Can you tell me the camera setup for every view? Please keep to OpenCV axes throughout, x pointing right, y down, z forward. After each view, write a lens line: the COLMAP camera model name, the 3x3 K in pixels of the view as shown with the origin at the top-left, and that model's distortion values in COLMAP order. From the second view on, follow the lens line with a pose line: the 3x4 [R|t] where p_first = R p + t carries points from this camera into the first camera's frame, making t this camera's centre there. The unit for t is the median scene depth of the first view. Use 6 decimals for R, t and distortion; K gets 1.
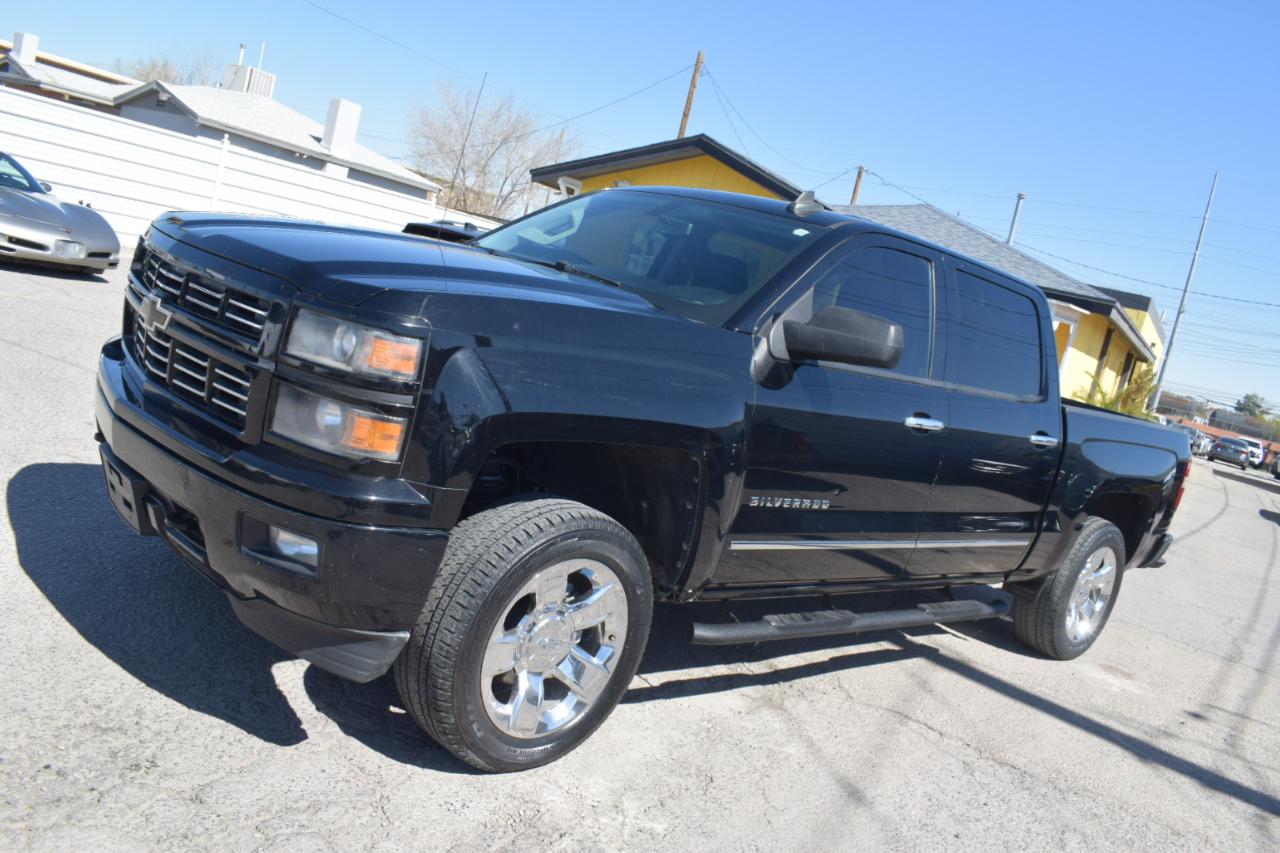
lens RADIAL K [[1103.4, 0, 682.5], [0, 1103.4, 441.5], [0, 0, 1]] dist [-0.093197, 0.000649]
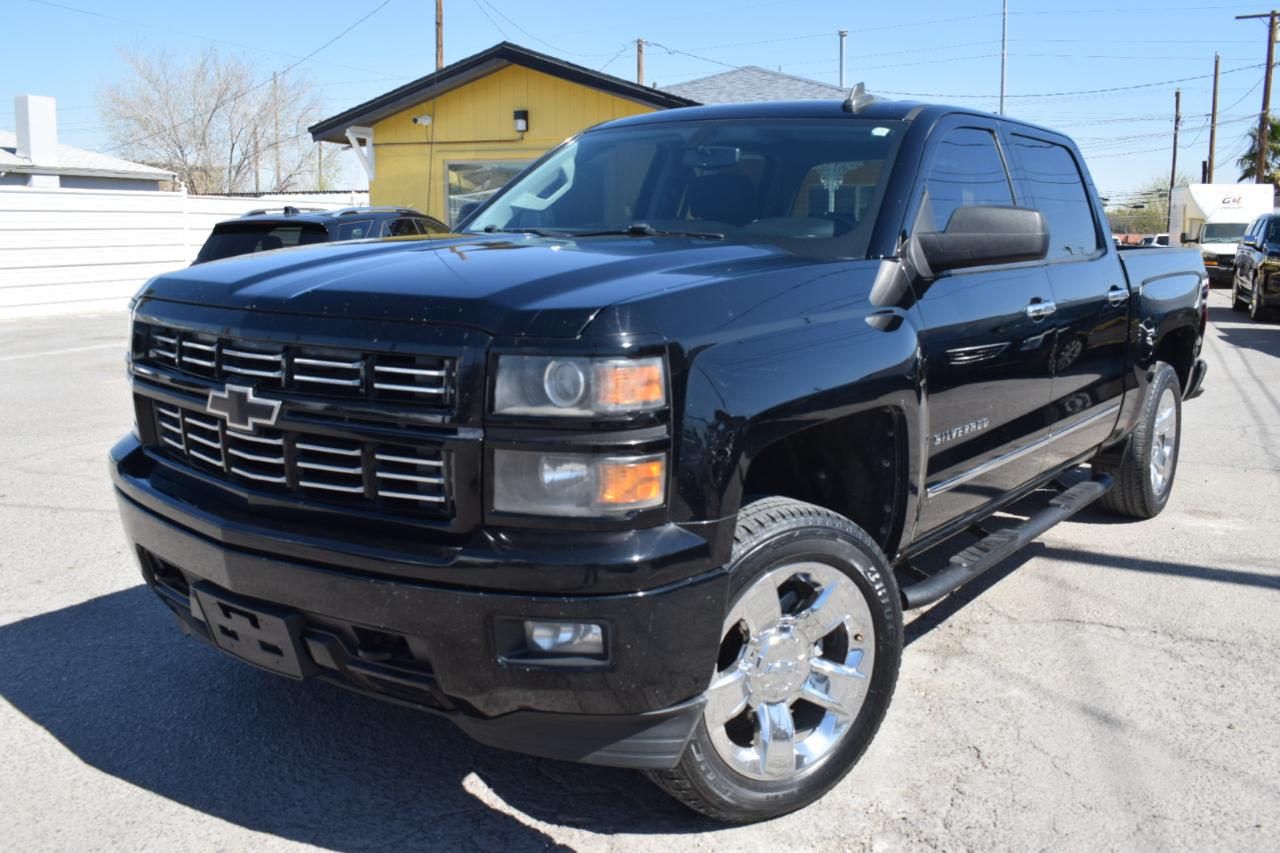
lens RADIAL K [[1251.7, 0, 676.7], [0, 1251.7, 426.0], [0, 0, 1]] dist [-0.094470, 0.015907]
pose [[0.951748, -0.258534, 0.165333, -0.275011], [0.250182, 0.965675, 0.069860, -0.072793], [-0.177719, -0.025126, 0.983760, 0.042178]]
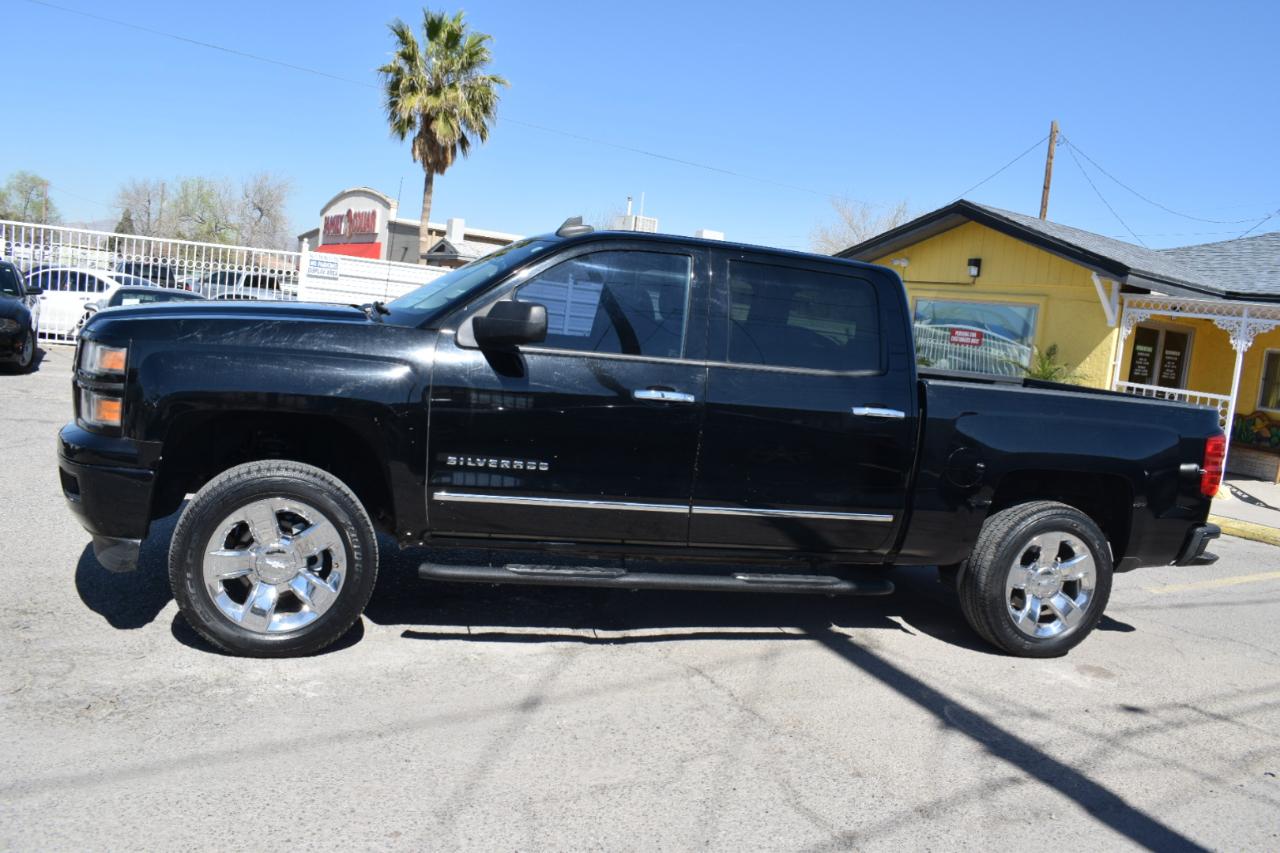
lens RADIAL K [[1151.8, 0, 710.0], [0, 1151.8, 425.5], [0, 0, 1]] dist [-0.107691, 0.018534]
pose [[0.879016, -0.101580, -0.465846, 0.853742], [0.038920, 0.989068, -0.142231, 0.193123], [0.475201, 0.106893, 0.873360, -0.004298]]
